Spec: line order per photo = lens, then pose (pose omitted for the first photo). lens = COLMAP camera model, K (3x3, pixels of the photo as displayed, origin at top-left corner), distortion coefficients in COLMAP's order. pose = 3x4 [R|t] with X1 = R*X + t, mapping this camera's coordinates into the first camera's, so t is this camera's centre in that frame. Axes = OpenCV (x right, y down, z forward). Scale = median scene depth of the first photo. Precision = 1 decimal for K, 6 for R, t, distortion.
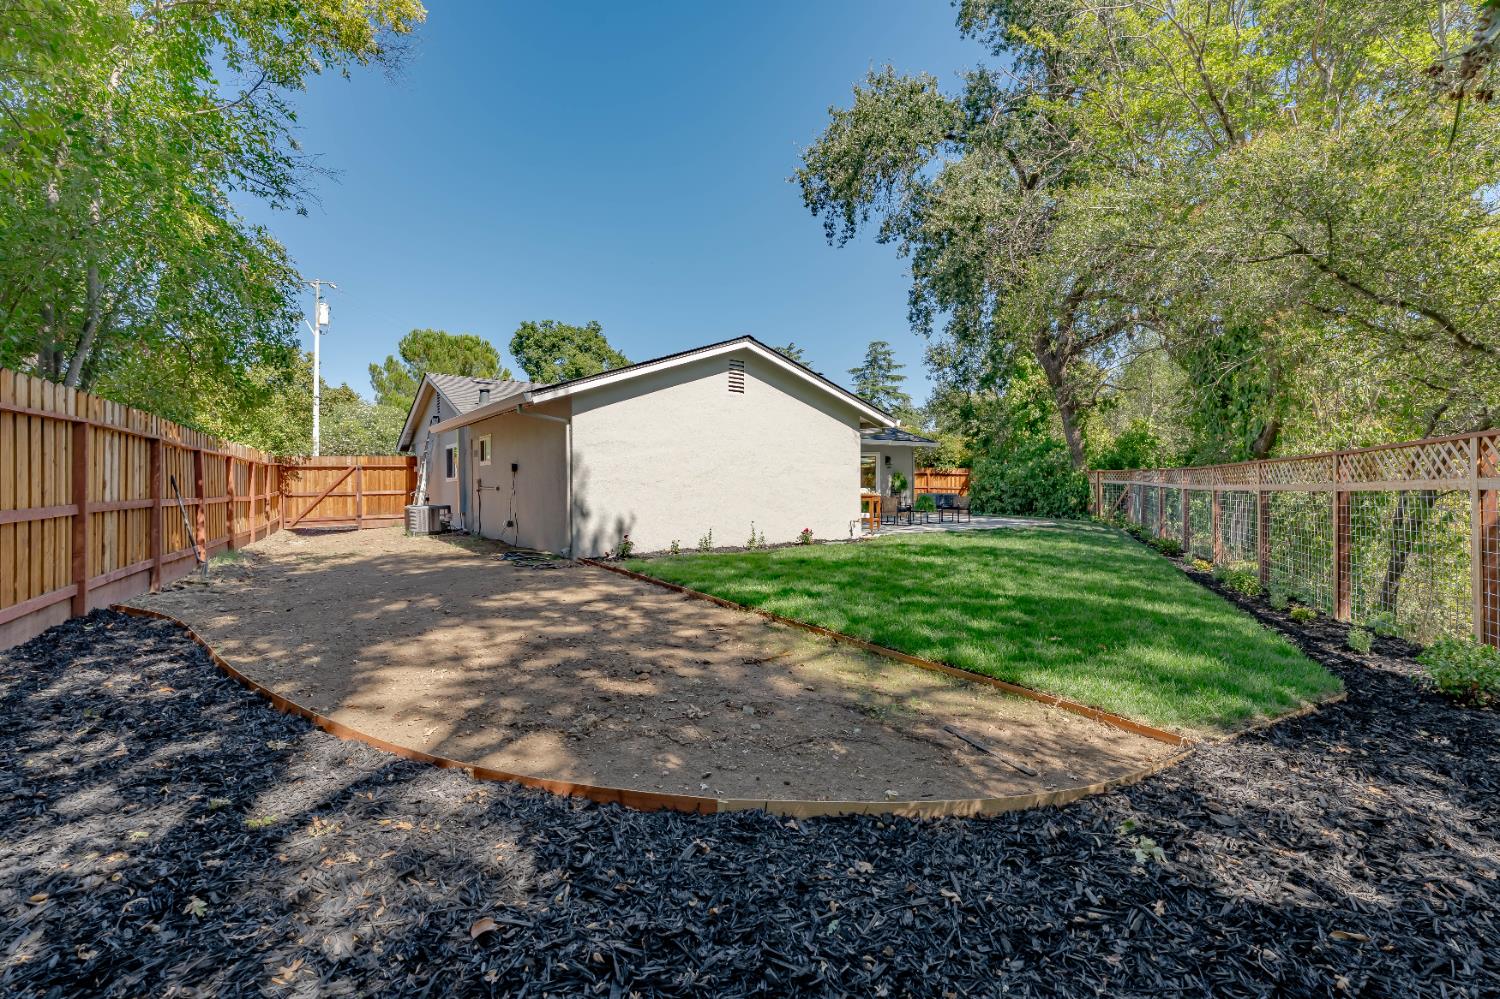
lens RADIAL K [[674.5, 0, 750.5], [0, 674.5, 475.2], [0, 0, 1]] dist [-0.001495, 0.001060]
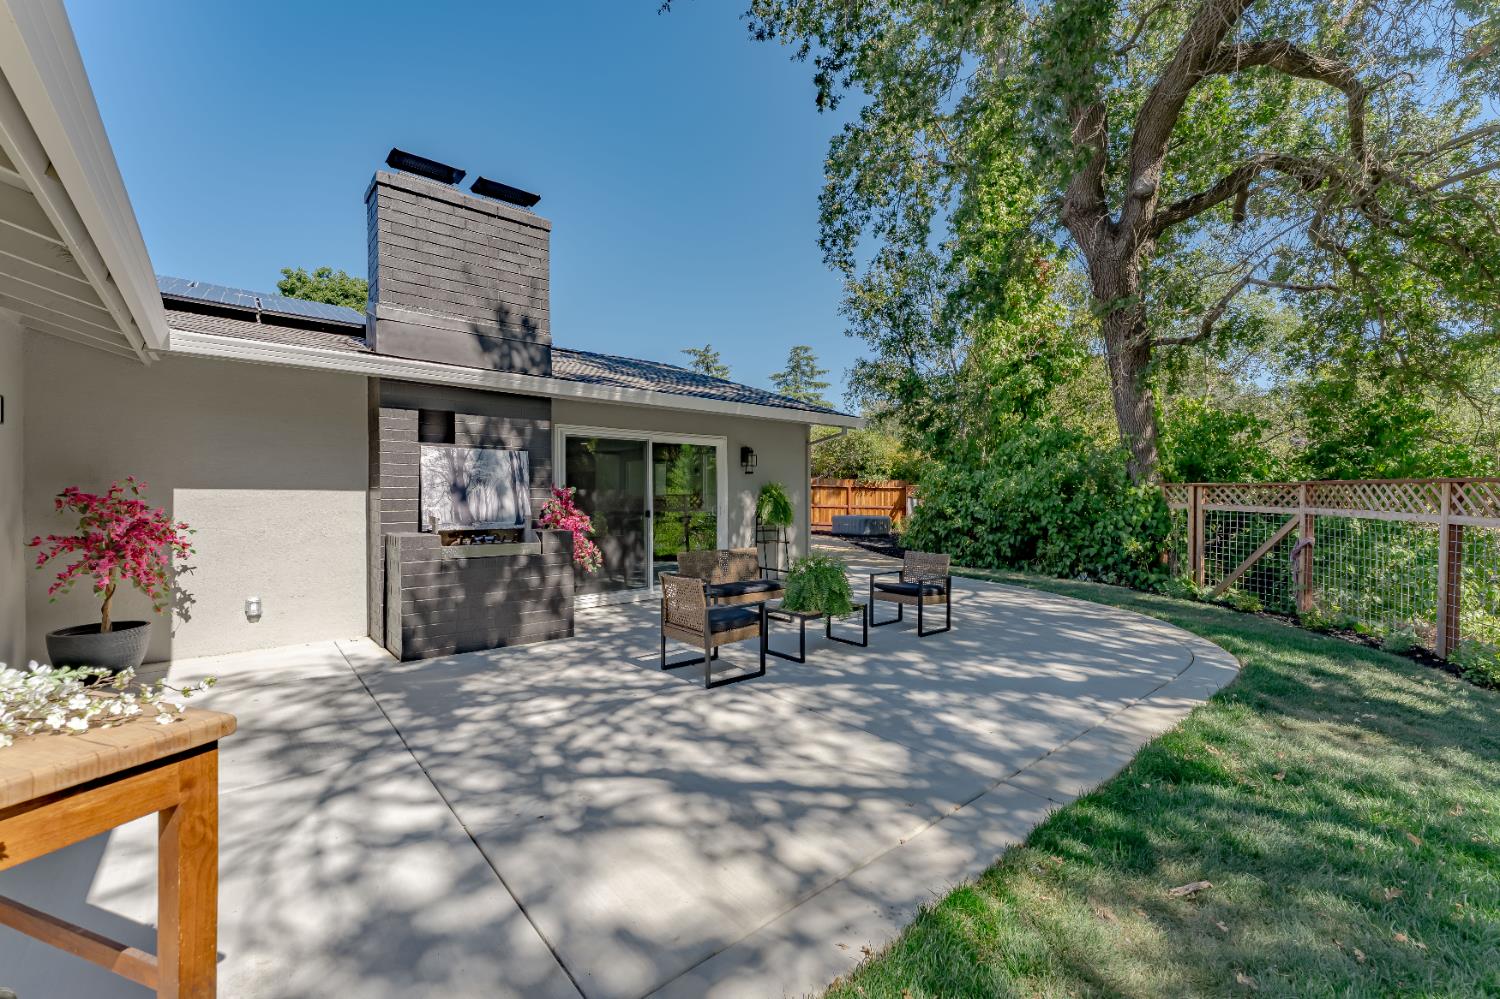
lens RADIAL K [[614.9, 0, 757.9], [0, 614.9, 492.5], [0, 0, 1]] dist [0.001539, 0.000234]
pose [[0.994616, 0.003077, 0.103588, 0.129821], [-0.004009, 0.999953, 0.008791, -0.002715], [-0.103556, -0.009159, 0.994581, 0.471750]]
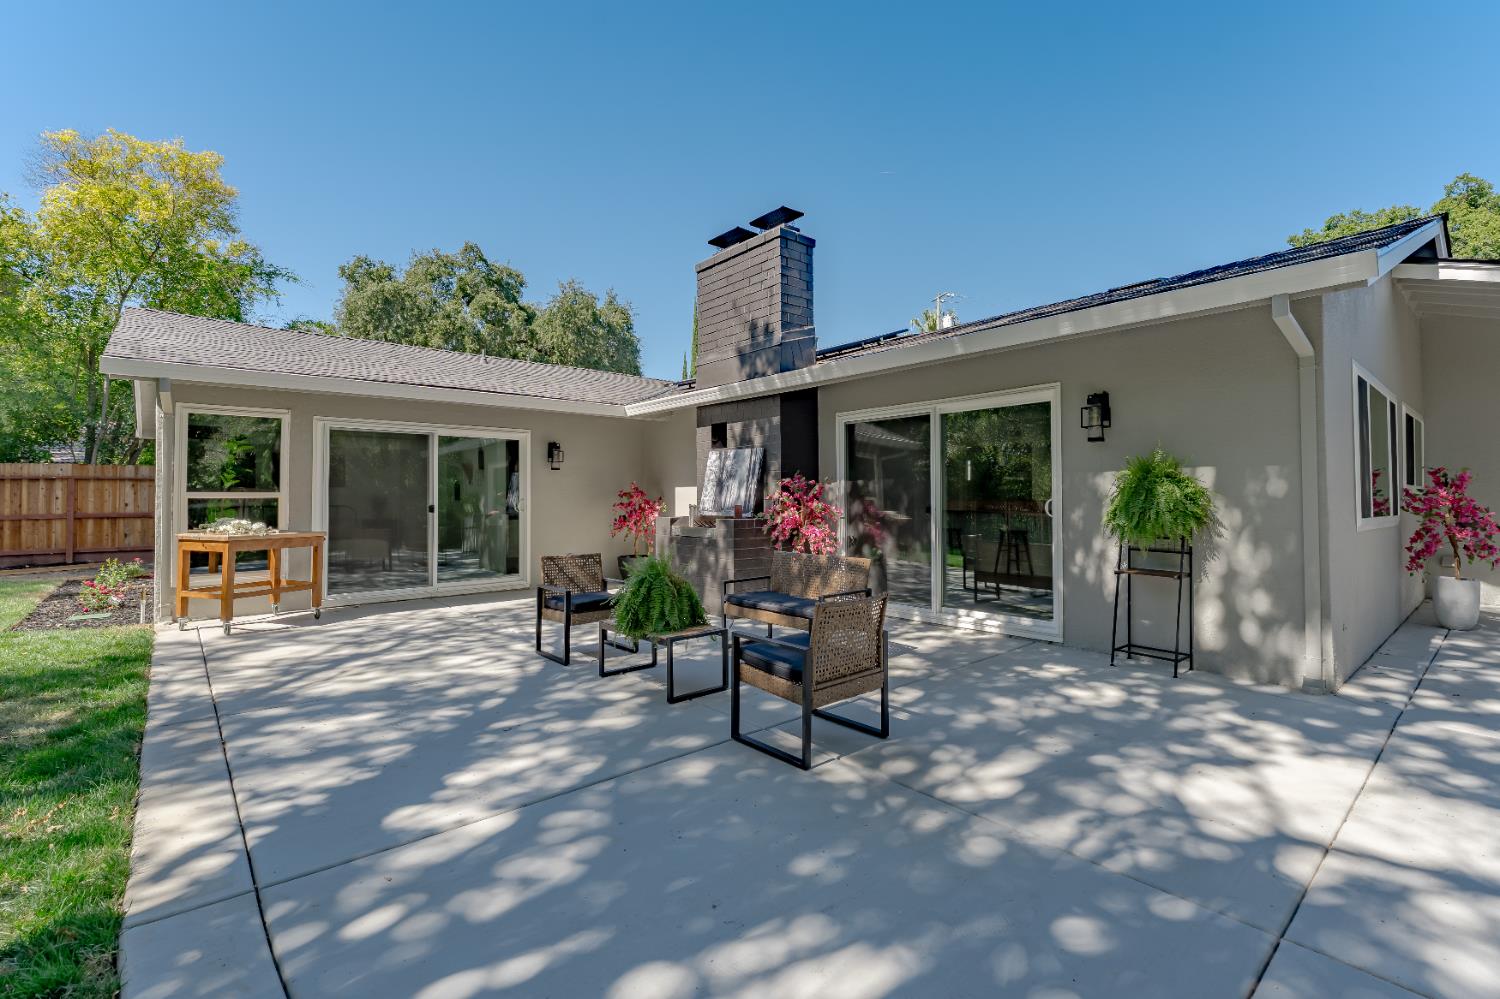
lens RADIAL K [[674.5, 0, 758.0], [0, 674.5, 491.0], [0, 0, 1]] dist [-0.001495, 0.001060]
pose [[0.102560, -0.010617, -0.994670, 0.308598], [0.015061, 0.999845, -0.009119, 0.003689], [0.994613, -0.014046, 0.102704, 0.645181]]
